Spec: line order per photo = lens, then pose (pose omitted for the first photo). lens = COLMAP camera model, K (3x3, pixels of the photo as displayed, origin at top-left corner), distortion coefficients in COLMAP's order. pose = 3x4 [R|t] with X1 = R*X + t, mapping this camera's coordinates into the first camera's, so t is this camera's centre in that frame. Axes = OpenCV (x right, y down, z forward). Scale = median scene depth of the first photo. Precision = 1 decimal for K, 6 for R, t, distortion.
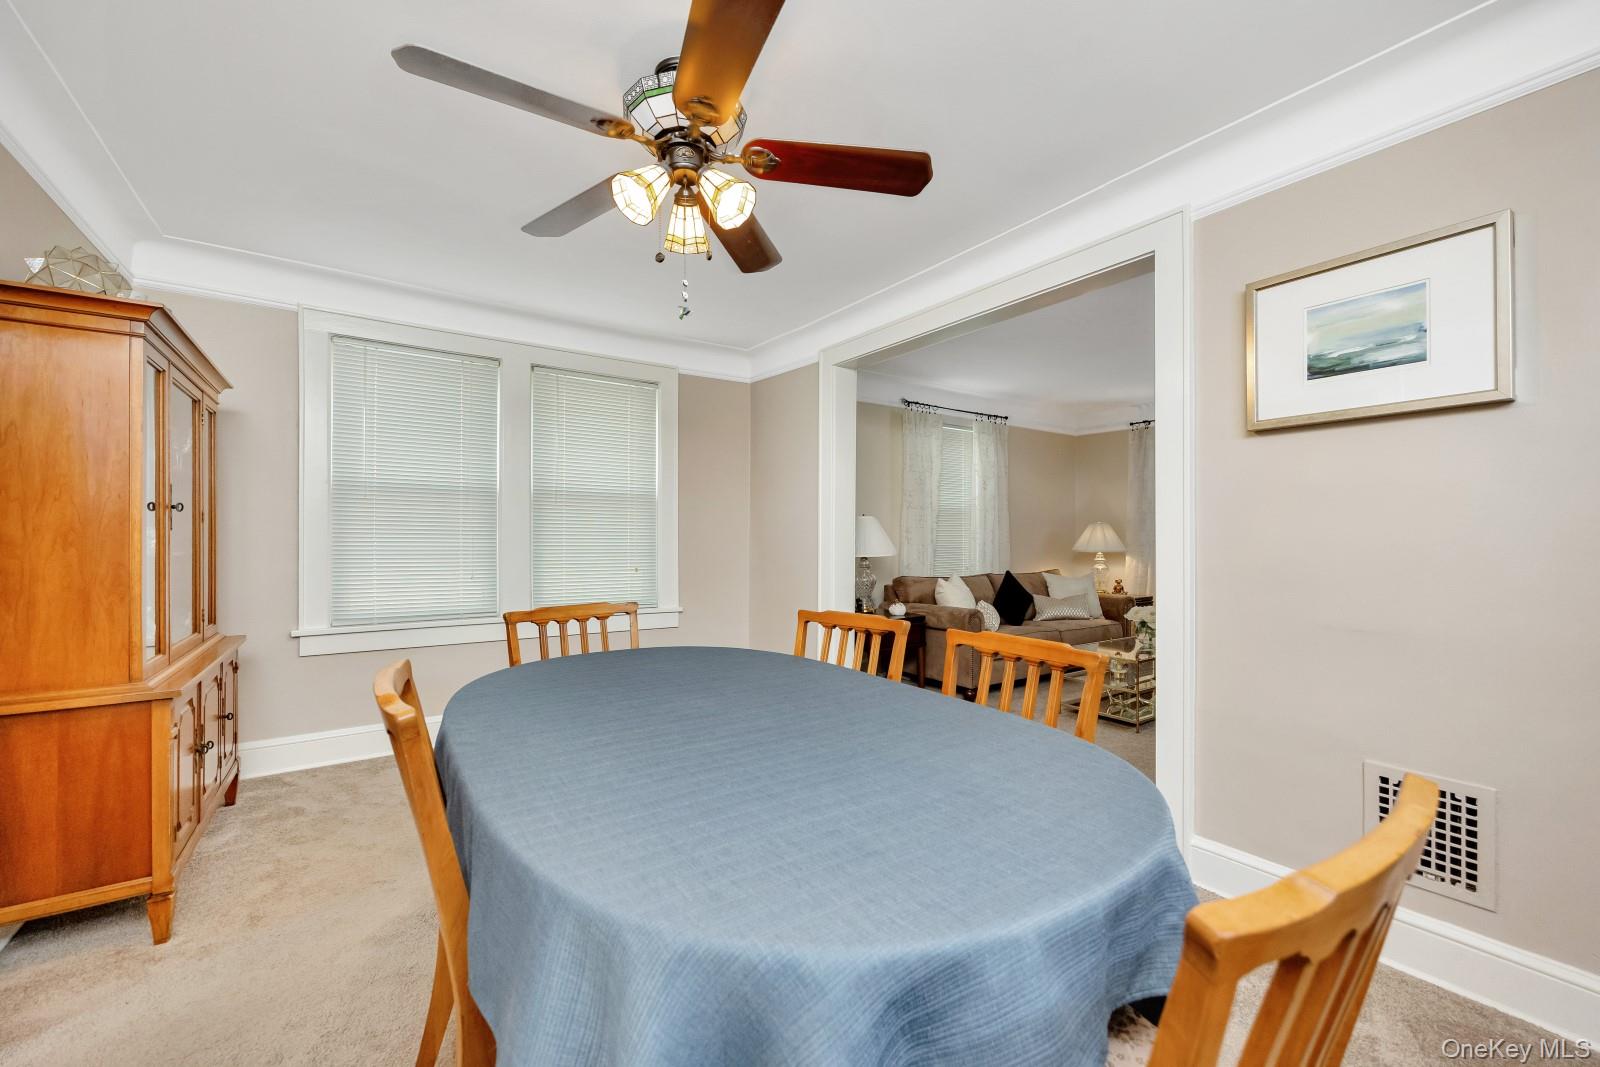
lens RADIAL K [[645.0, 0, 805.6], [0, 645.0, 529.8], [0, 0, 1]] dist [-0.014040, -0.000062]
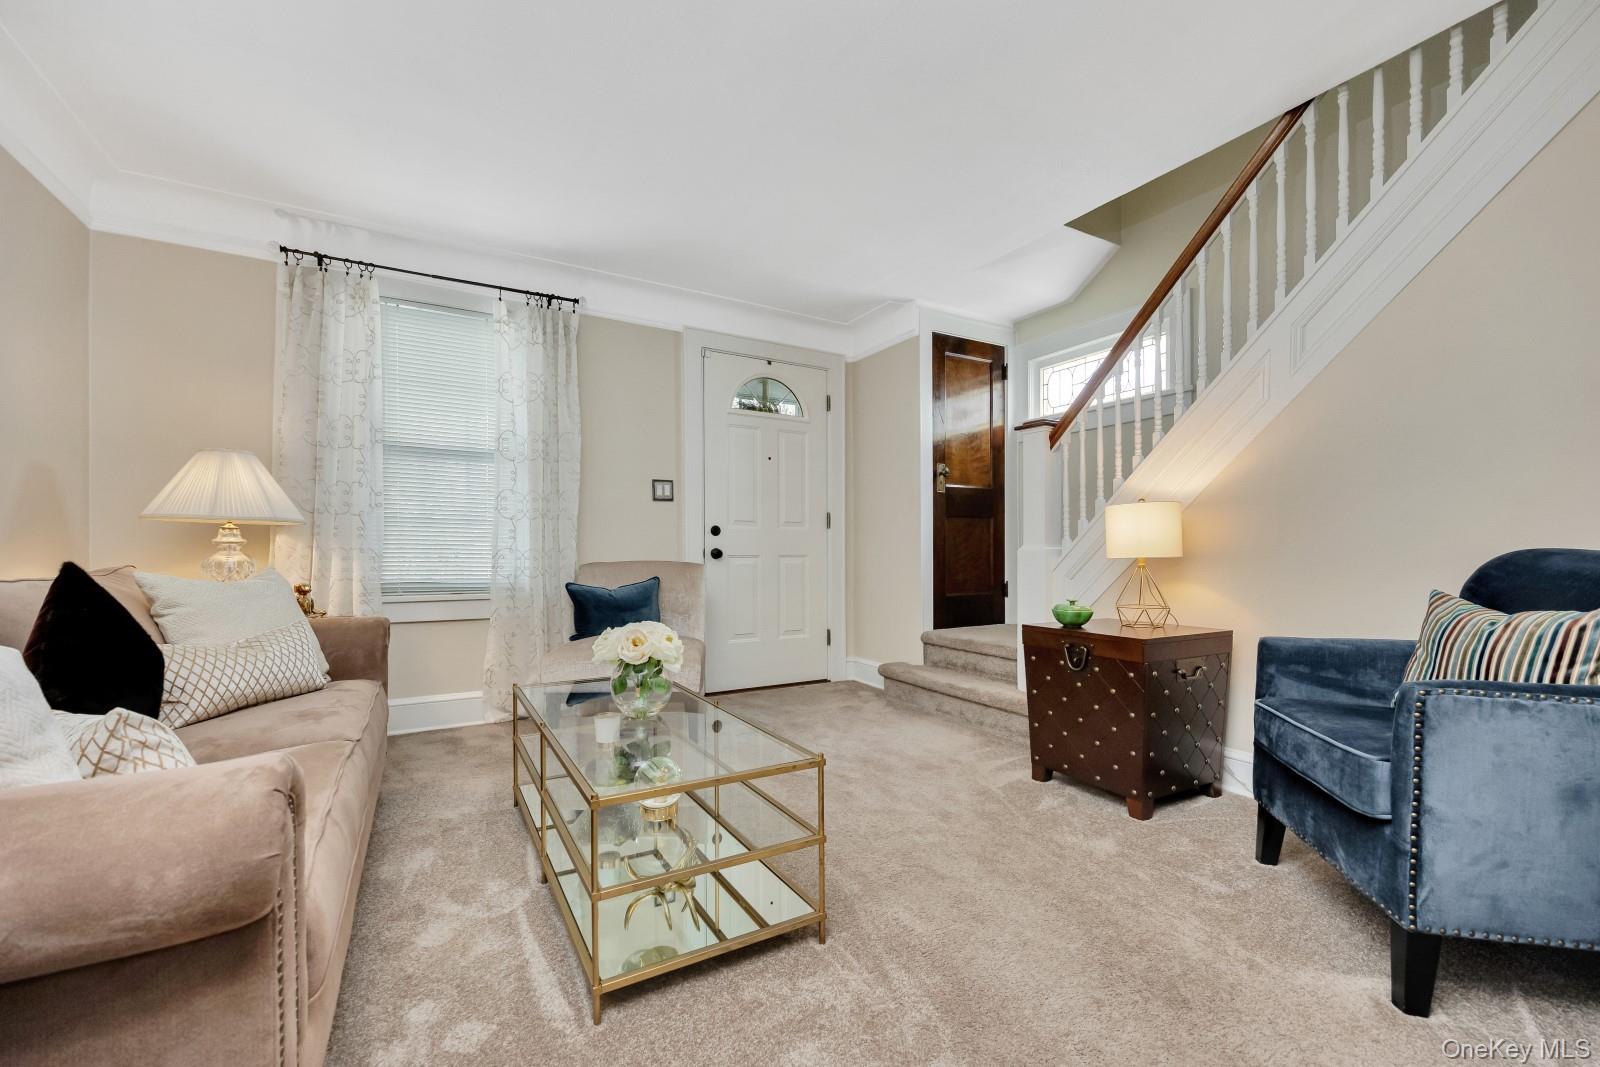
lens RADIAL K [[645.0, 0, 811.4], [0, 645.0, 555.7], [0, 0, 1]] dist [-0.014040, -0.000062]
pose [[0.066651, -0.007927, 0.997745, 0.079822], [-0.016870, 0.999817, 0.009070, 0.051064], [-0.997634, -0.017436, 0.066505, 0.667015]]
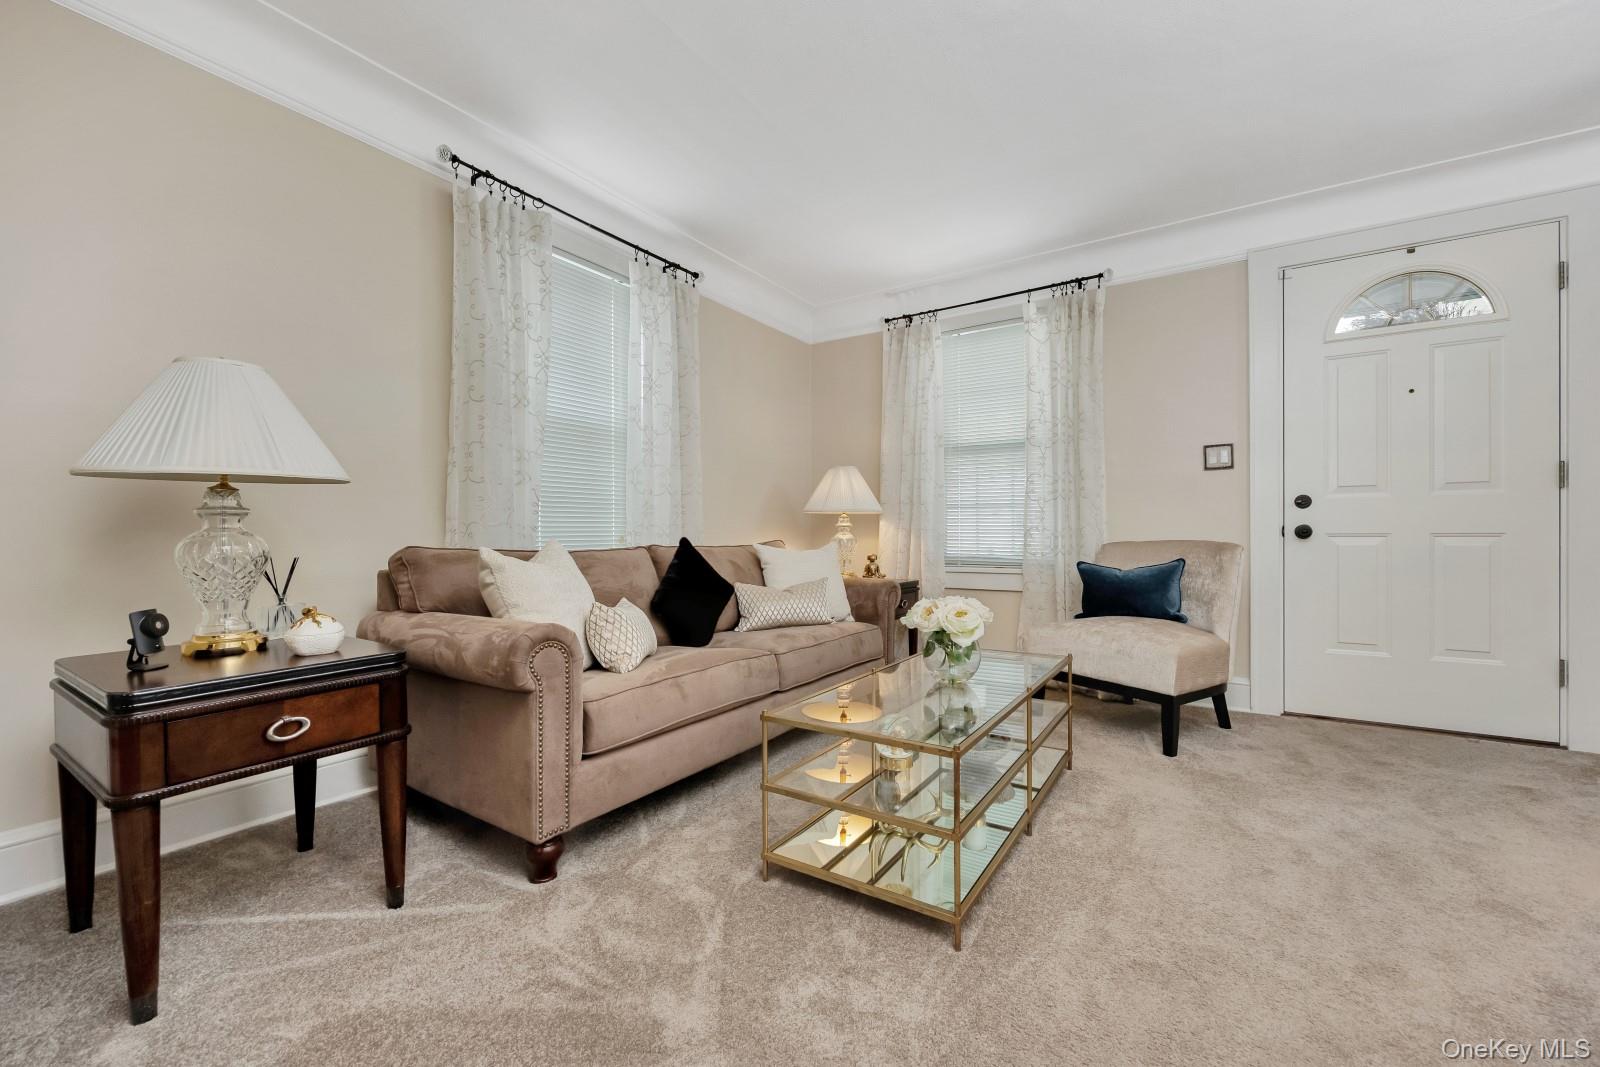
lens RADIAL K [[645.0, 0, 810.5], [0, 645.0, 534.8], [0, 0, 1]] dist [-0.014040, -0.000062]
pose [[0.924678, -0.007193, 0.380683, 0.203263], [0.000699, 0.999852, 0.017196, 0.049813], [-0.380750, -0.015635, 0.924546, 0.467687]]
